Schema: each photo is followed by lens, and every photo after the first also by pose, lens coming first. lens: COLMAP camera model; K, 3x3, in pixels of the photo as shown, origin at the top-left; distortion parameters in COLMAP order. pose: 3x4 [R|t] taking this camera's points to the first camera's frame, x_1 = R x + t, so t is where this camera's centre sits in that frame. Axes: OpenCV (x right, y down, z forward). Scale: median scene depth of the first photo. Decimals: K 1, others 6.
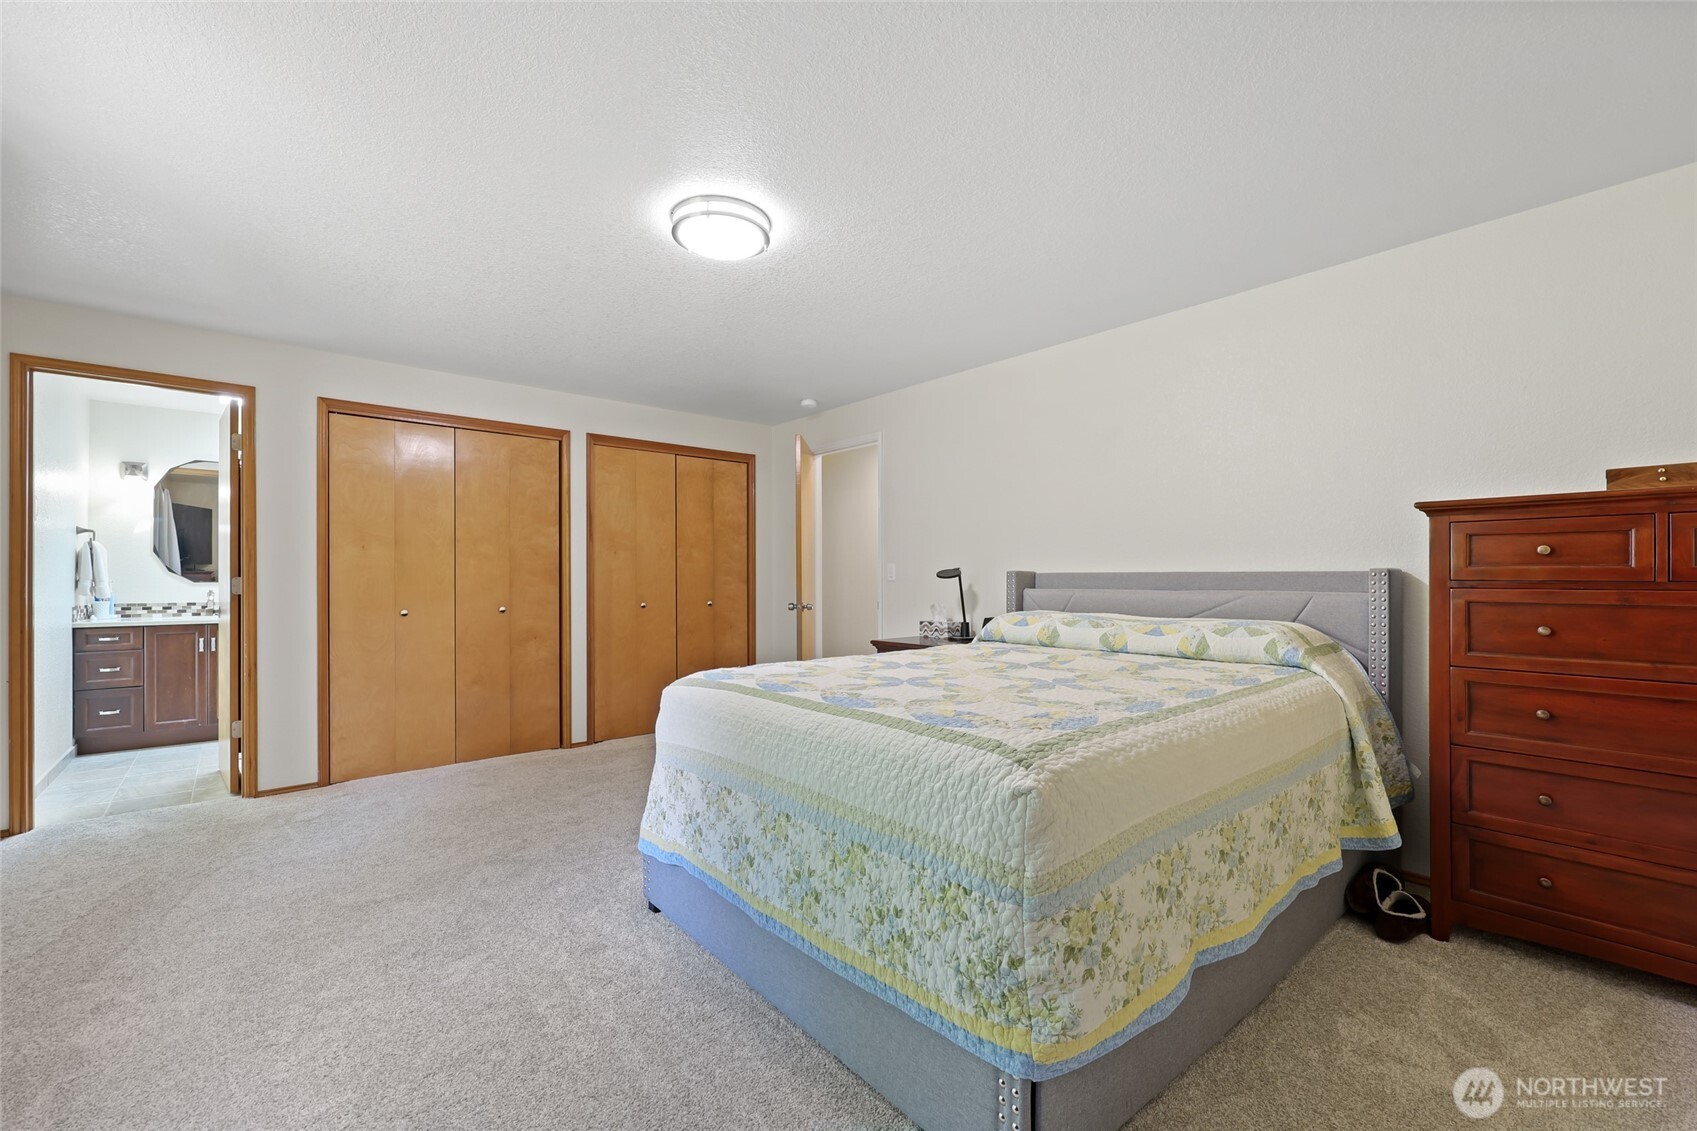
lens RADIAL K [[691.9, 0, 848.8], [0, 691.9, 549.8], [0, 0, 1]] dist [0.000109, 0.000202]
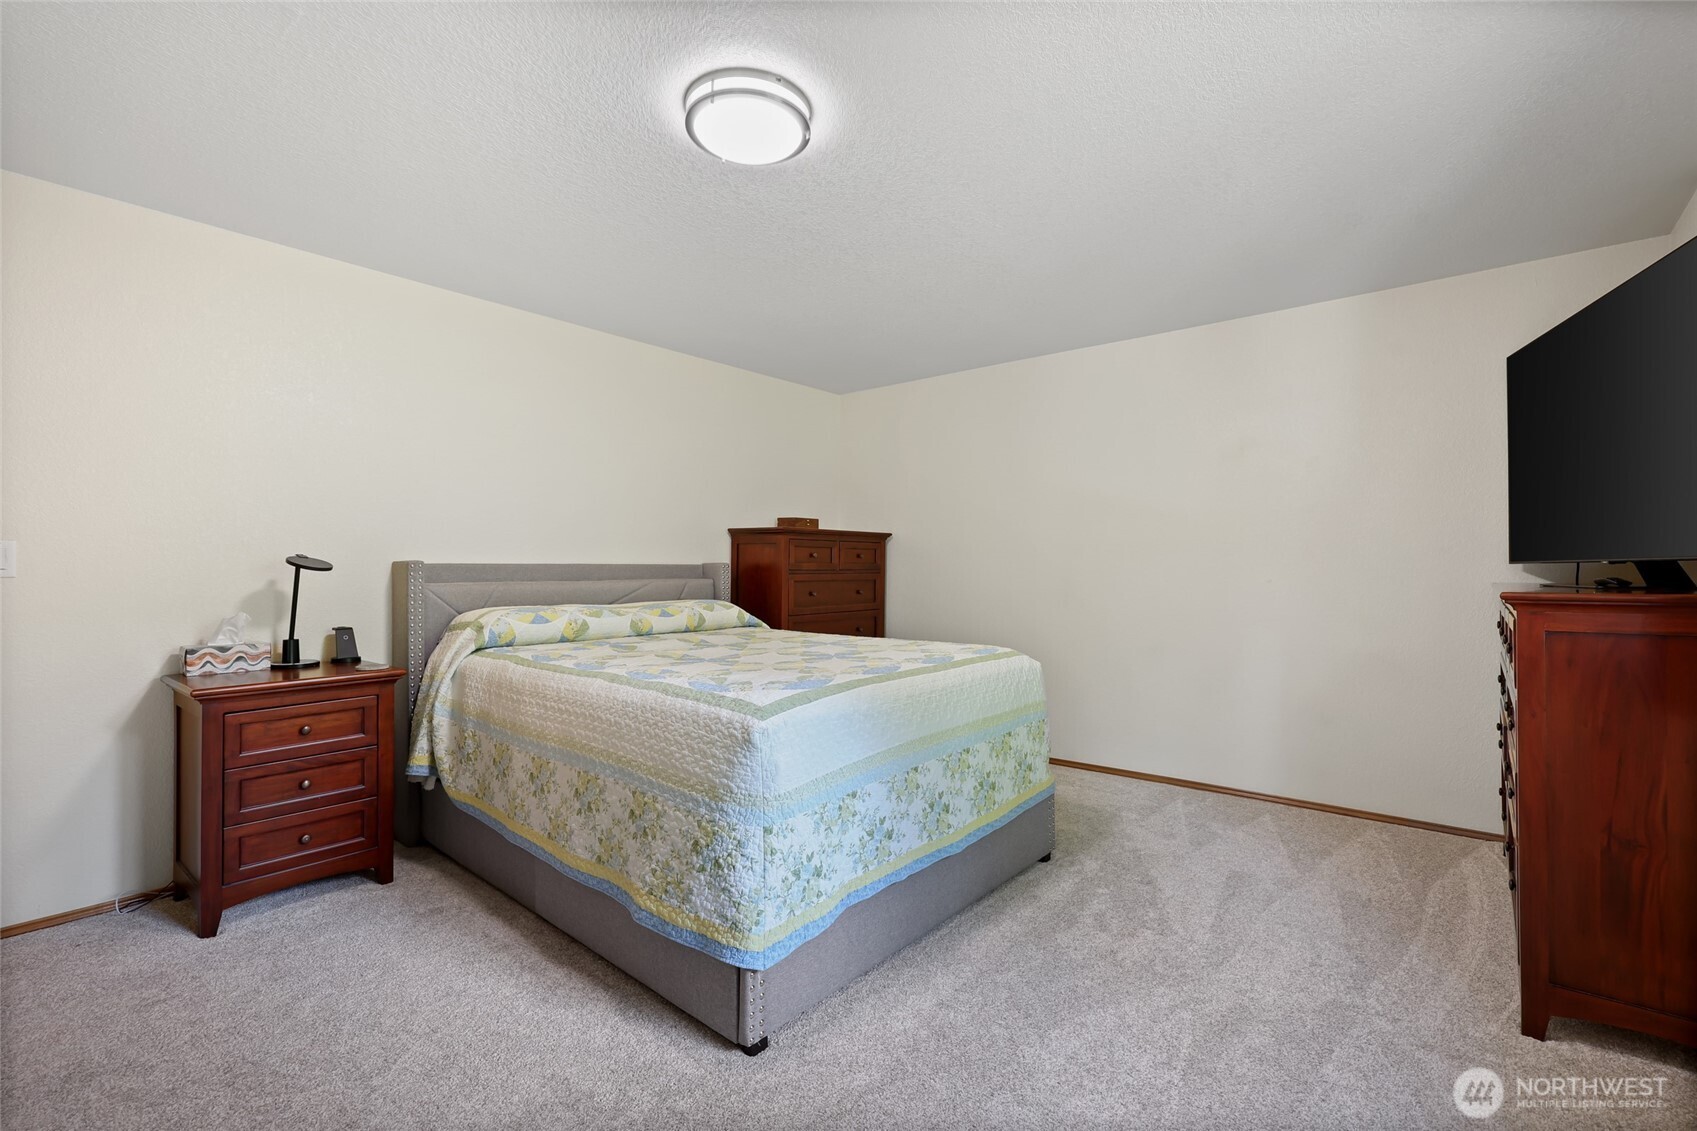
lens RADIAL K [[738.1, 0, 842.6], [0, 738.1, 564.7], [0, 0, 1]] dist [0.003243, 0.000068]
pose [[-0.121138, -0.001183, 0.992635, -0.934101], [-0.044316, 0.999009, -0.004218, 0.023331], [-0.991646, -0.044501, -0.121070, 0.884766]]
